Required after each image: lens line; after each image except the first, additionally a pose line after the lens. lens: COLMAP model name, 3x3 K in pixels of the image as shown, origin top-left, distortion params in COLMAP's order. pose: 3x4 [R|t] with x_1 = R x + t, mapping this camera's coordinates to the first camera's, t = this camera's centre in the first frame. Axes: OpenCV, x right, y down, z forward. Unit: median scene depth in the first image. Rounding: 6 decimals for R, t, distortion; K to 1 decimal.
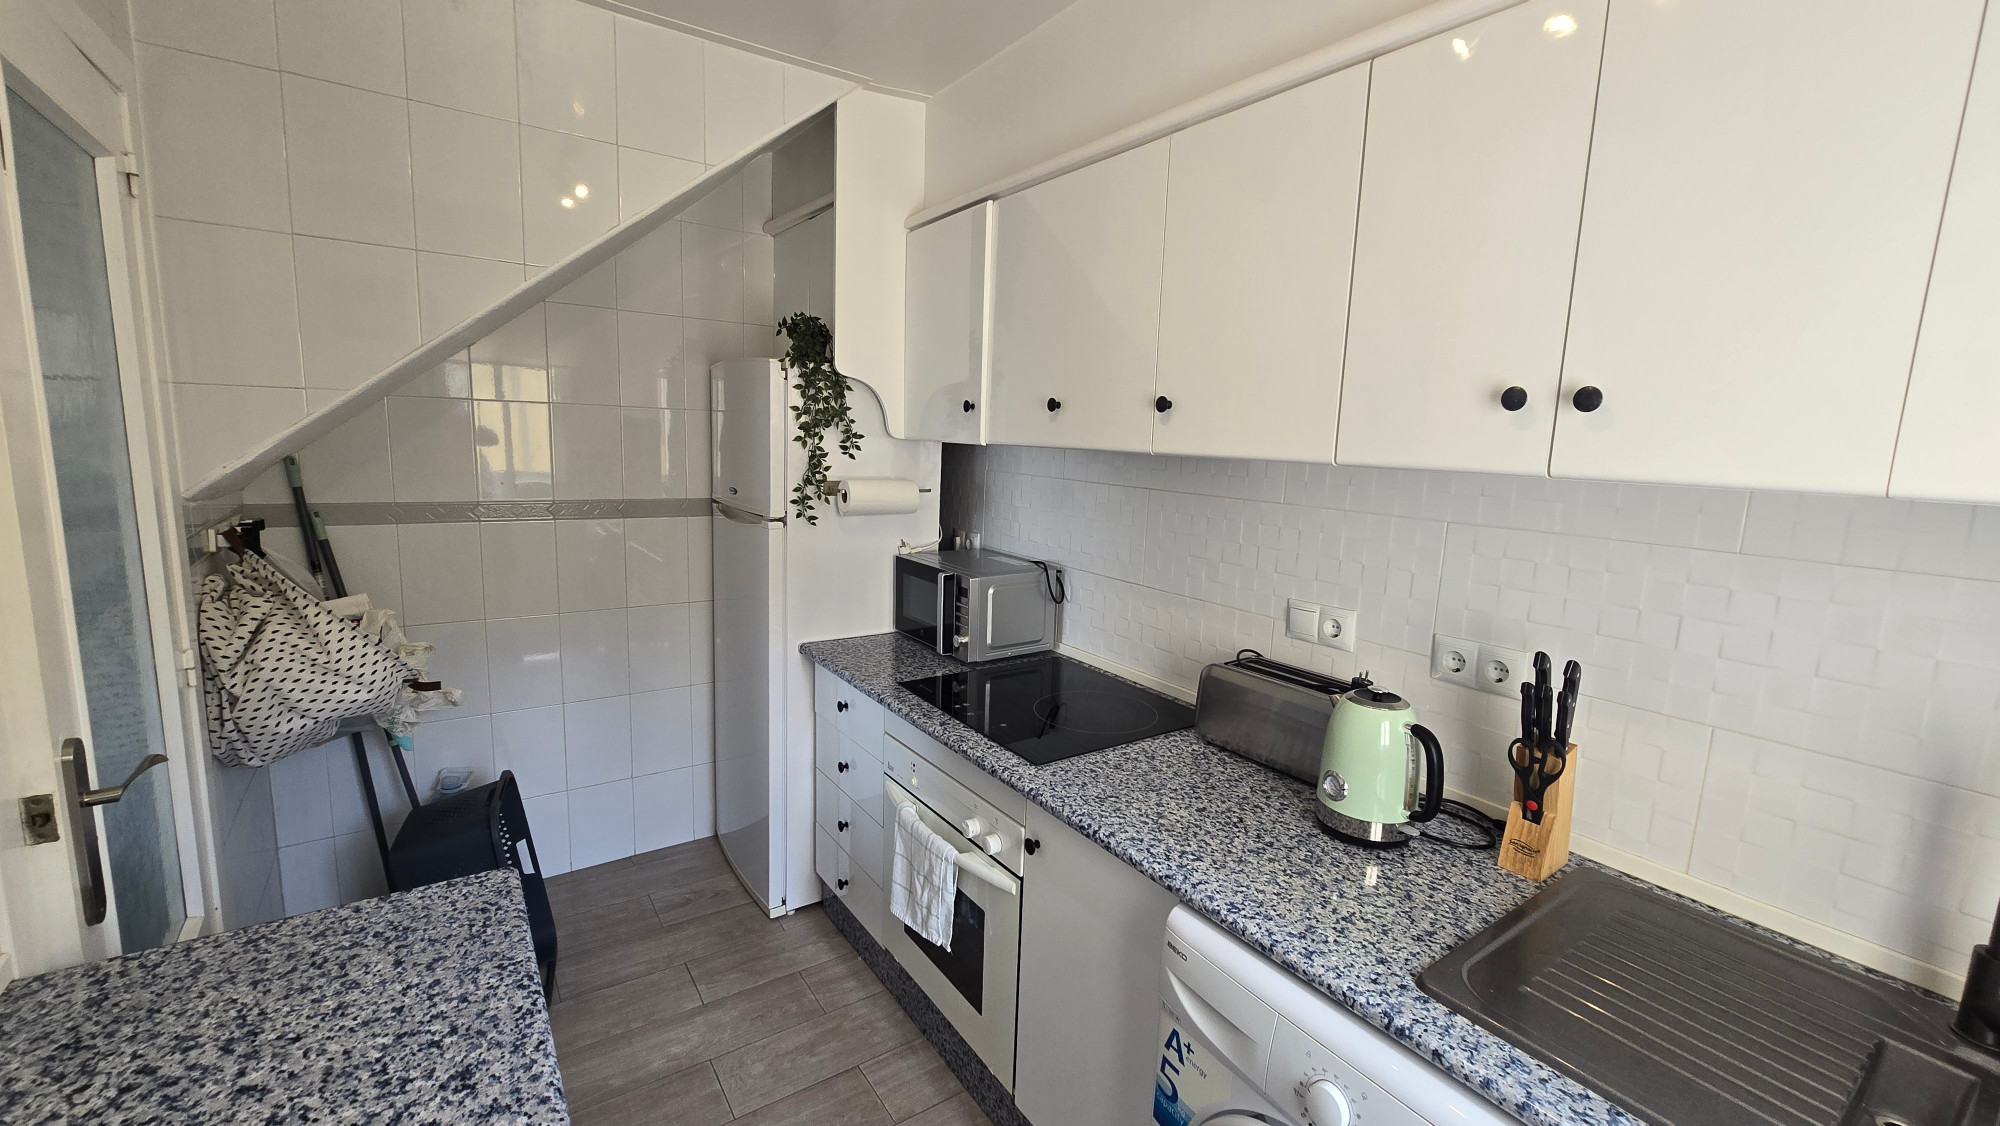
lens RADIAL K [[812.3, 0, 1004.9], [0, 812.3, 558.5], [0, 0, 1]] dist [-0.003724, 0.001629]
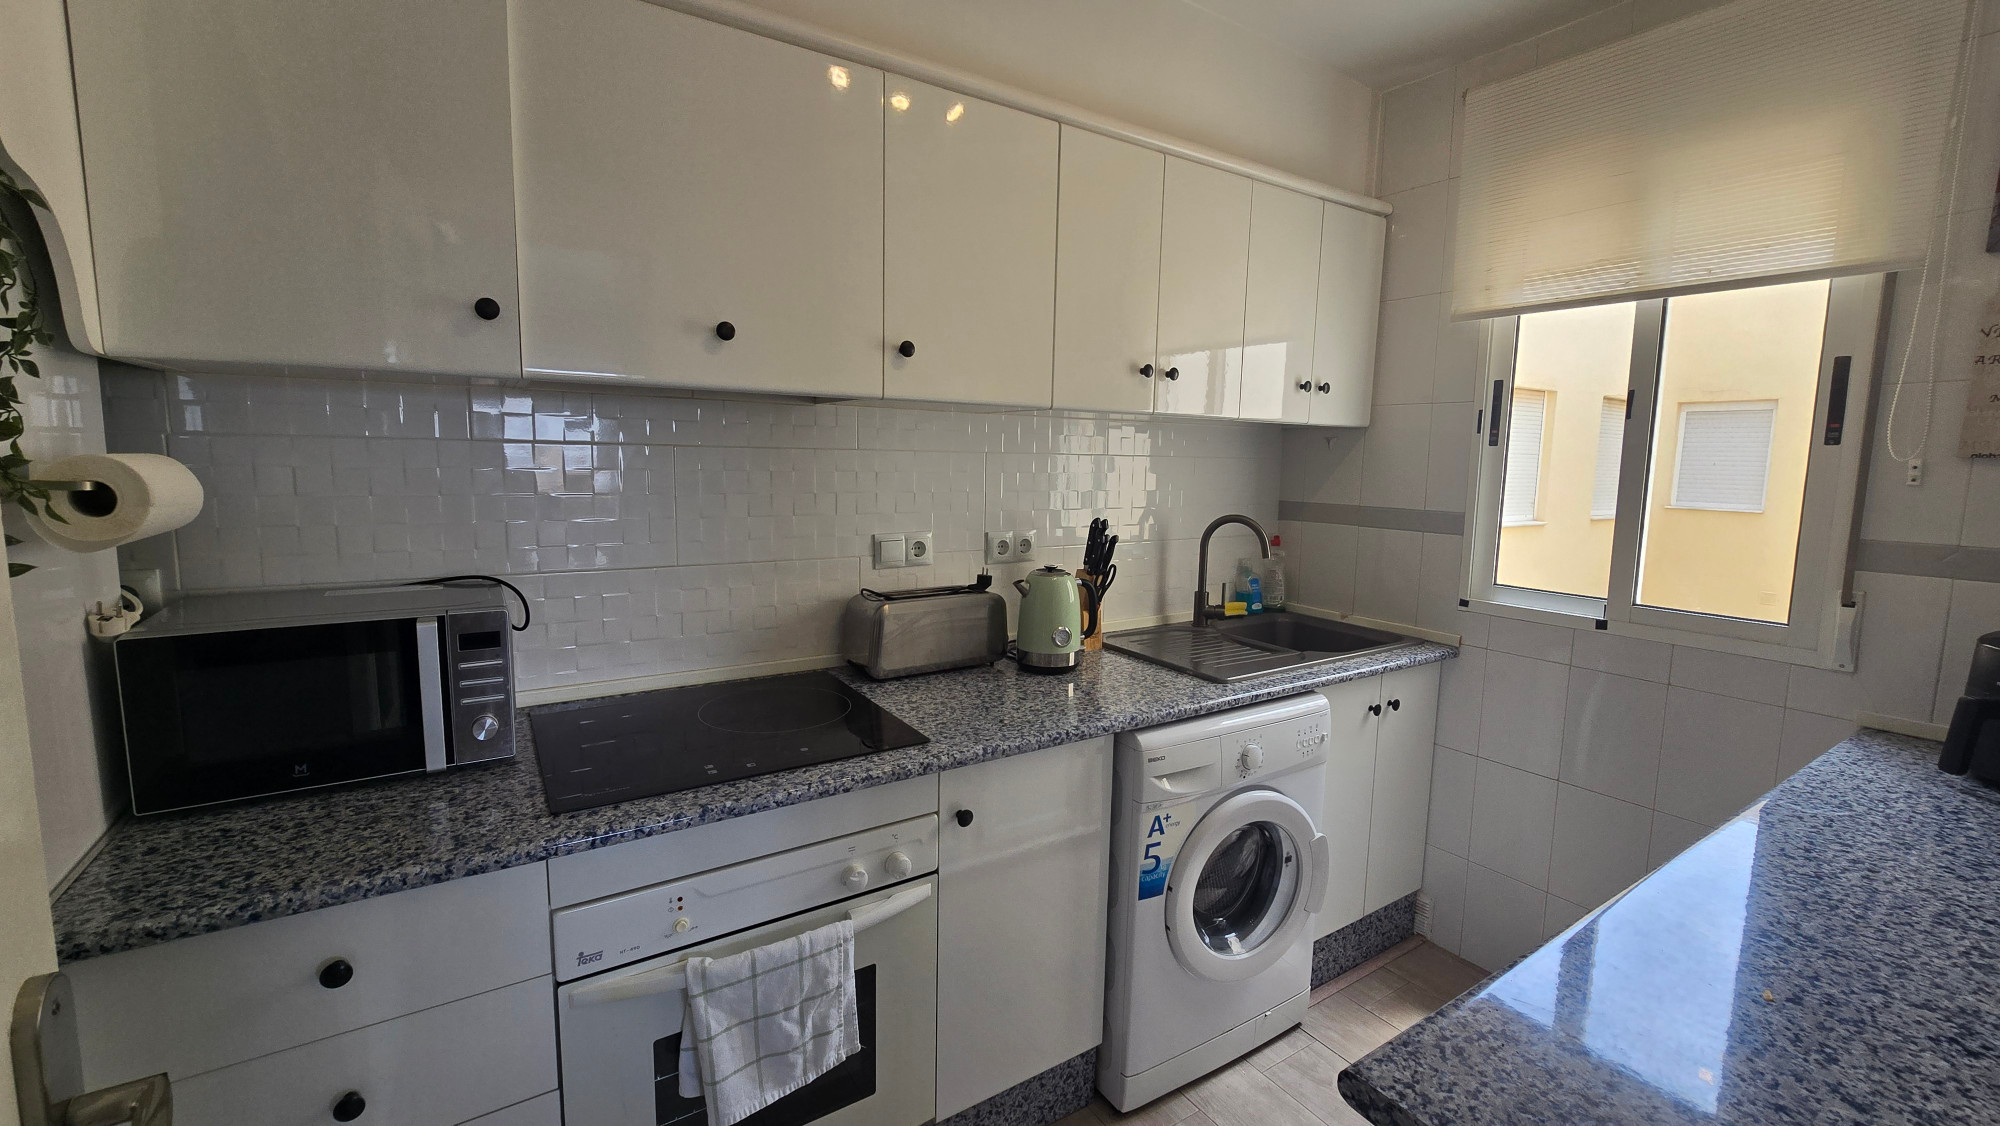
lens RADIAL K [[812.3, 0, 1003.9], [0, 812.3, 557.4], [0, 0, 1]] dist [-0.003724, 0.001629]
pose [[0.032720, -0.160239, 0.986536, -1.072519], [0.136906, 0.978479, 0.154389, -0.098143], [-0.990043, 0.130011, 0.053954, 1.104191]]
